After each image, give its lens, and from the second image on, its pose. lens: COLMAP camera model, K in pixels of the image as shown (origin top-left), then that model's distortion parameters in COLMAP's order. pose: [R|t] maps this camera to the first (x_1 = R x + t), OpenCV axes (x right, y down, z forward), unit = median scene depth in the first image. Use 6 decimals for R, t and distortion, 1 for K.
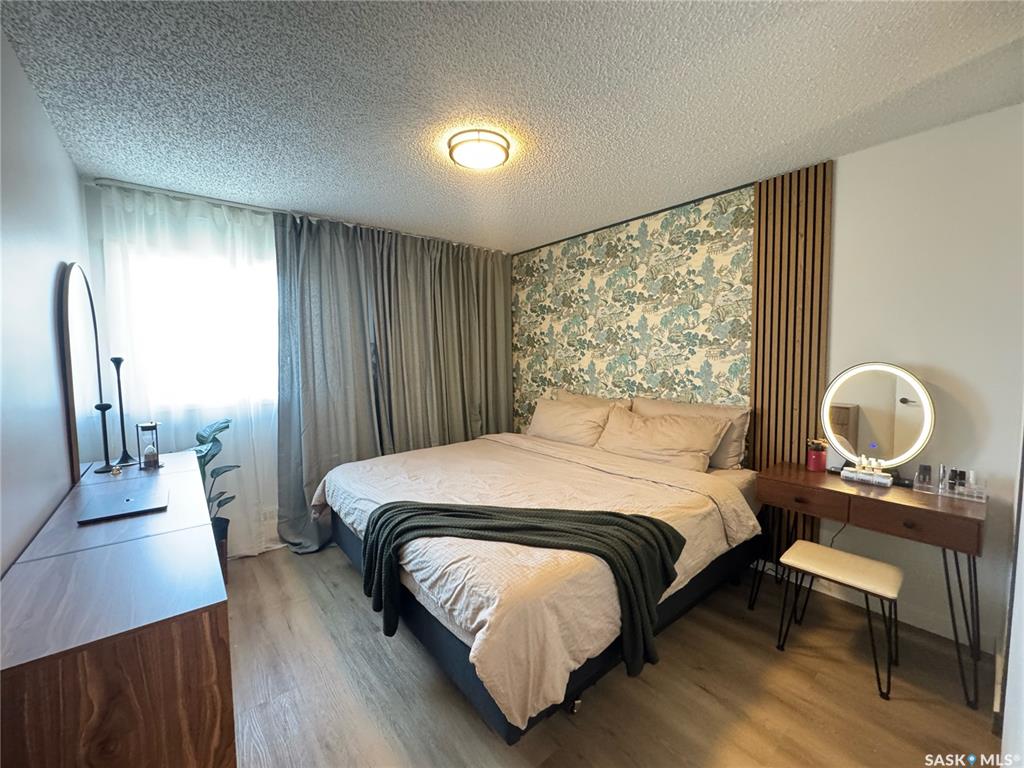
lens RADIAL K [[409.6, 0, 510.3], [0, 409.6, 382.9], [0, 0, 1]] dist [-0.006870, 0.000834]
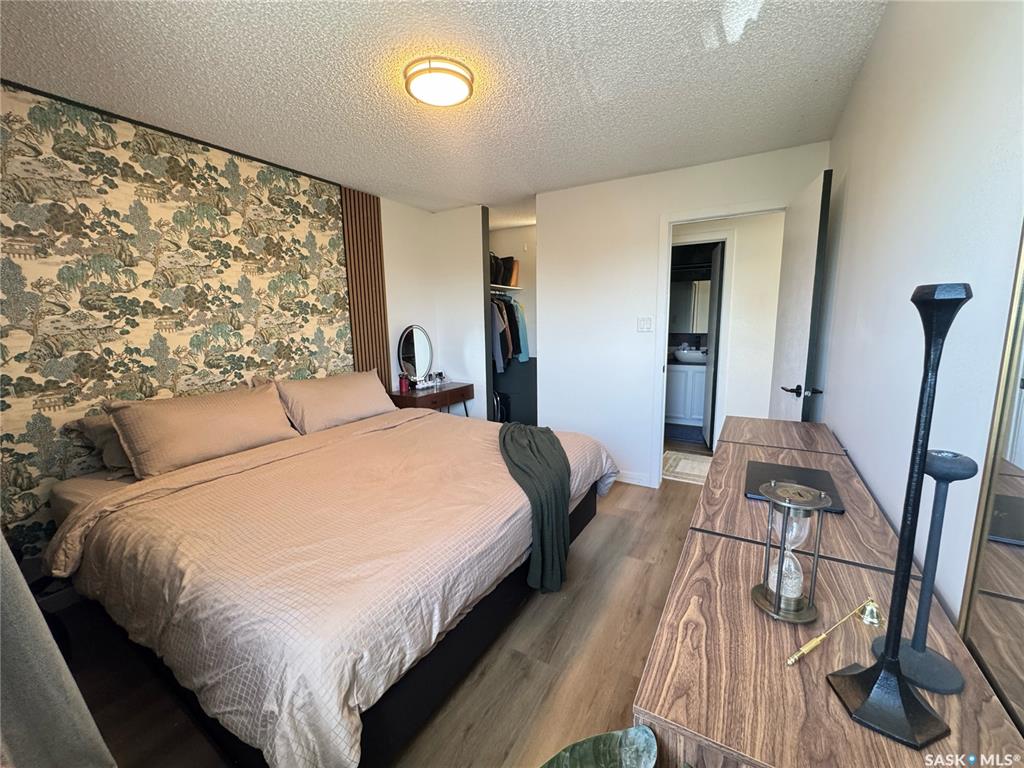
lens RADIAL K [[409.6, 0, 510.7], [0, 409.6, 381.6], [0, 0, 1]] dist [-0.006870, 0.000834]
pose [[-0.340348, -0.125715, 0.931858, -0.718482], [0.086838, 0.982585, 0.164274, -0.046171], [-0.936281, 0.136831, -0.323504, 0.855597]]
